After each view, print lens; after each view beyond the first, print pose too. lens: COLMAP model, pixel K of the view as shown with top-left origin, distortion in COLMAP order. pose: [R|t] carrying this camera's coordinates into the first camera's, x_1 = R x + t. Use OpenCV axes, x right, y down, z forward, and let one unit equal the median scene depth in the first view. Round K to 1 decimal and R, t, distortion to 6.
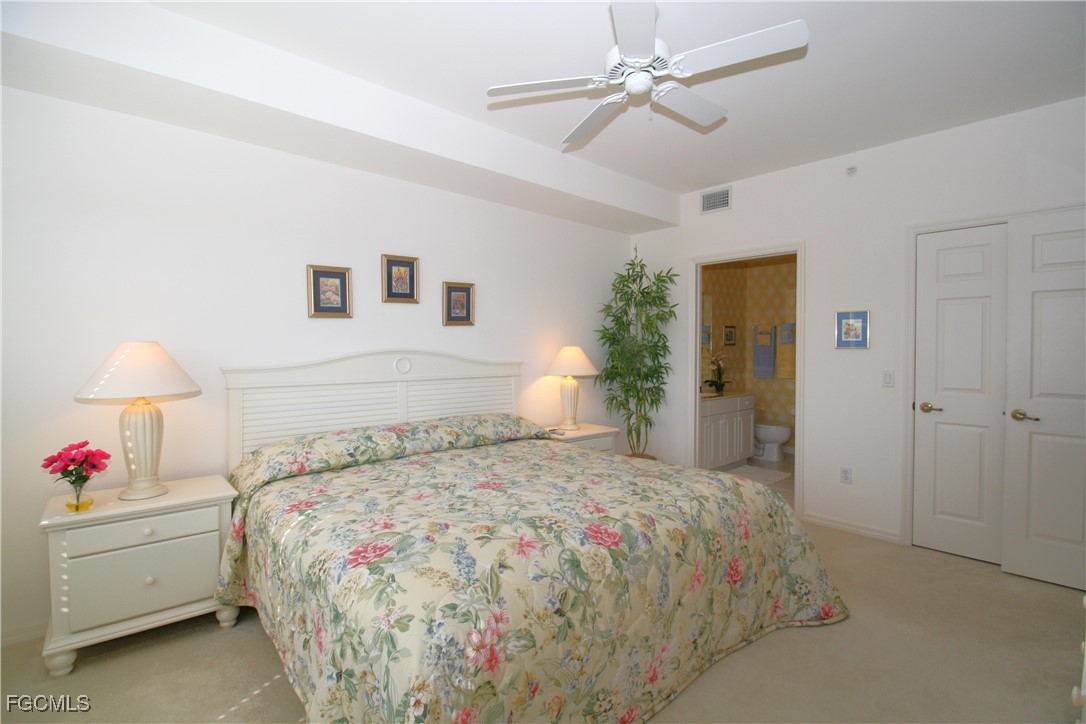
lens RADIAL K [[517.0, 0, 549.4], [0, 517.0, 354.5], [0, 0, 1]] dist [0.002864, -0.014583]
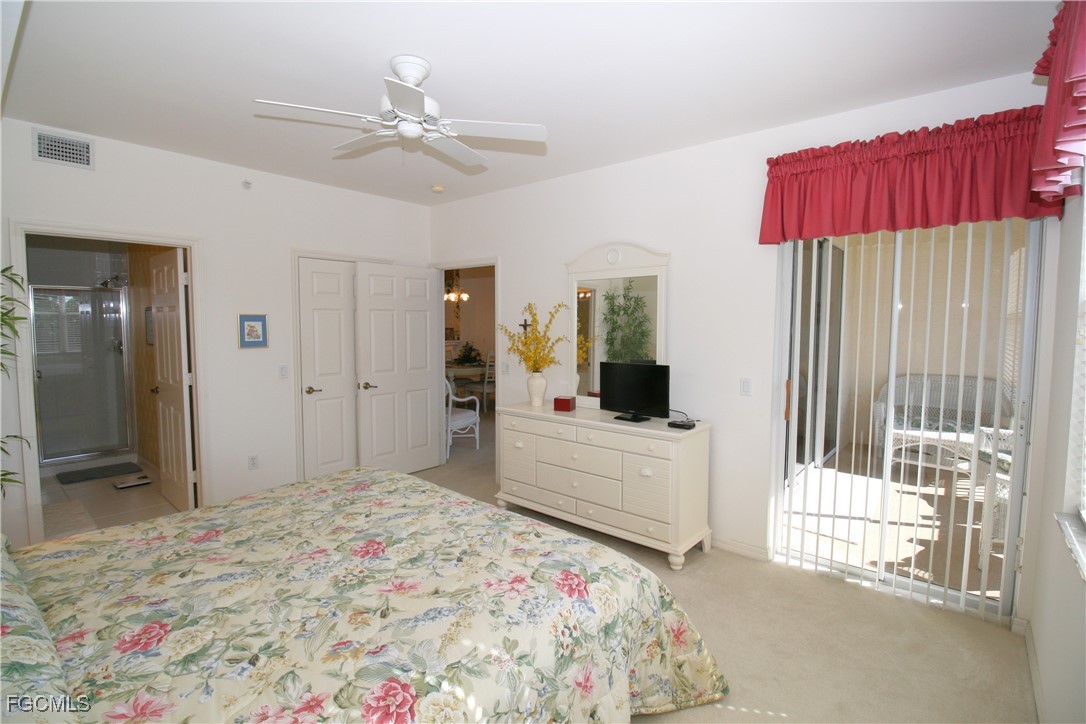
lens RADIAL K [[527.8, 0, 547.0], [0, 527.8, 355.3], [0, 0, 1]] dist [-0.010116, -0.001258]
pose [[-0.158690, -0.073520, 0.984587, -1.005037], [0.006170, 0.997130, 0.075451, -0.122990], [-0.987309, 0.018049, -0.157781, 0.884507]]
